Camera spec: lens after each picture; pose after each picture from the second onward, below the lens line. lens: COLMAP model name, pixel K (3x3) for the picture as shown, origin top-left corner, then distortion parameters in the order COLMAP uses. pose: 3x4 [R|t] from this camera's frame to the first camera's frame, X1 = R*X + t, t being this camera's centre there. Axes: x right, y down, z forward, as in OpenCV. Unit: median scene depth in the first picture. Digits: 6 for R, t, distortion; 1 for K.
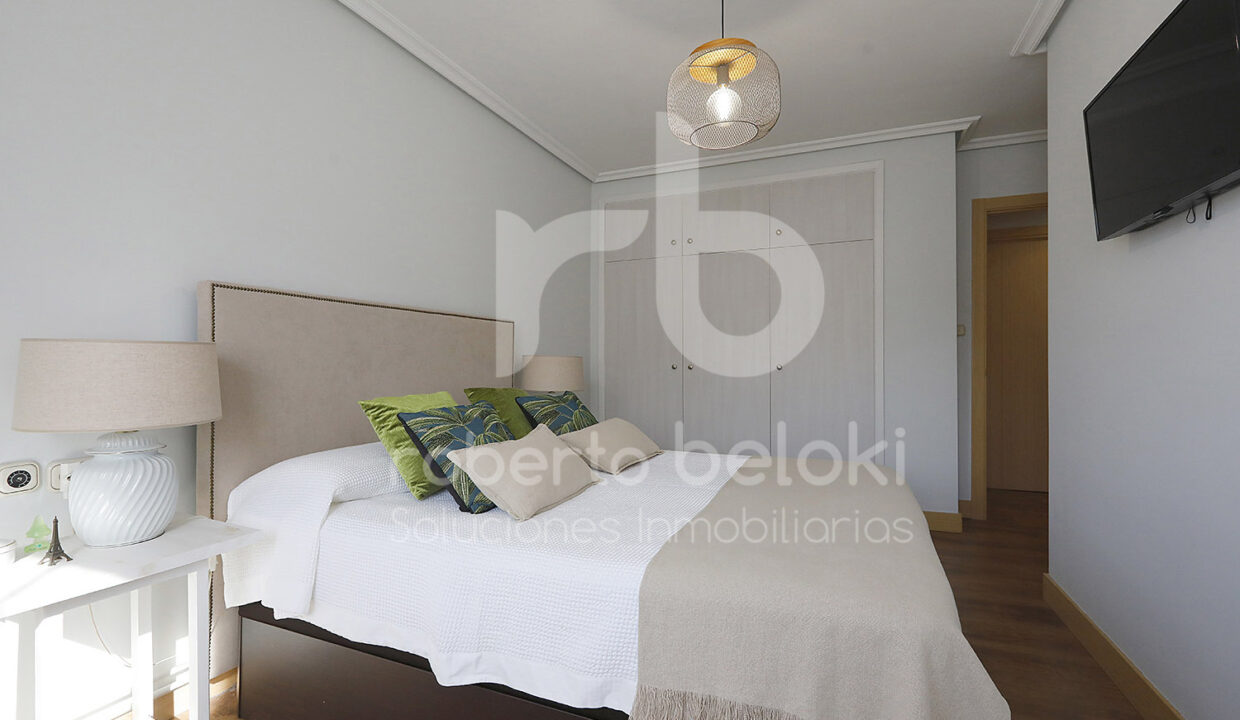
lens RADIAL K [[558.5, 0, 621.1], [0, 558.5, 362.6], [0, 0, 1]] dist [0.001188, 0.001043]
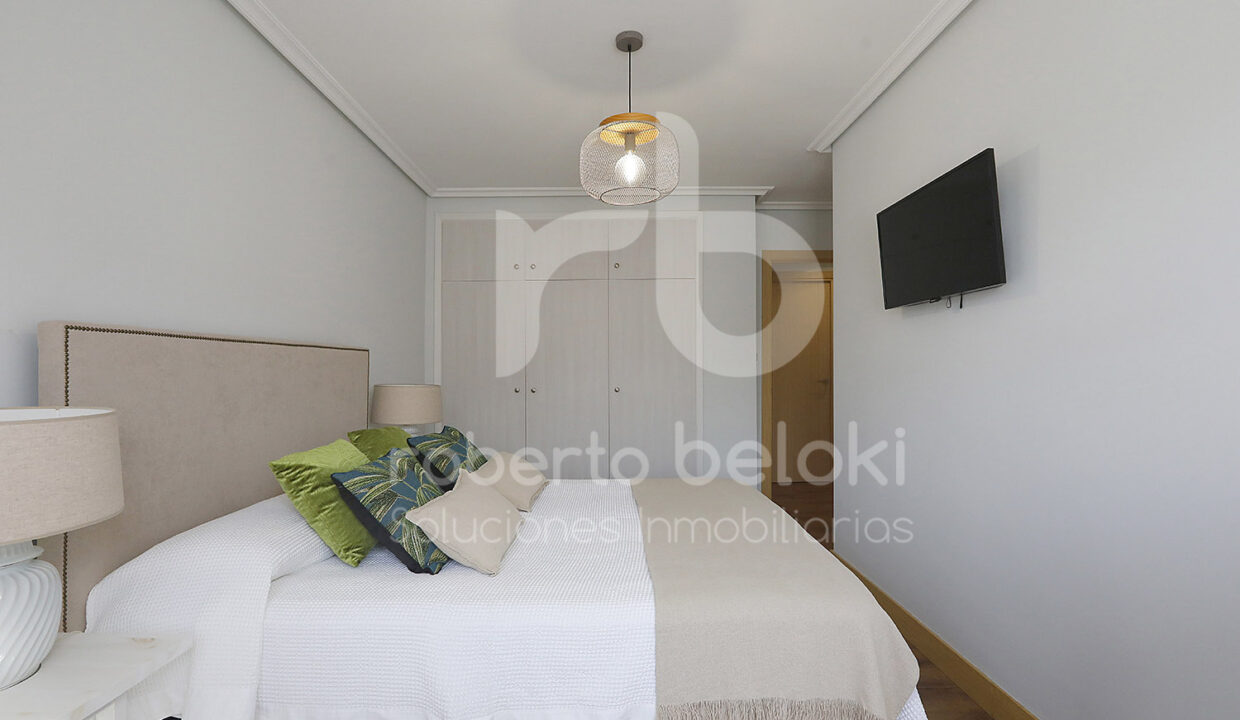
lens RADIAL K [[558.5, 0, 635.2], [0, 558.5, 372.2], [0, 0, 1]] dist [0.001188, 0.001043]
pose [[0.914066, -0.002720, 0.405557, -0.301407], [0.000968, 0.999989, 0.004525, -0.073382], [-0.405564, -0.003744, 0.914059, -0.020199]]
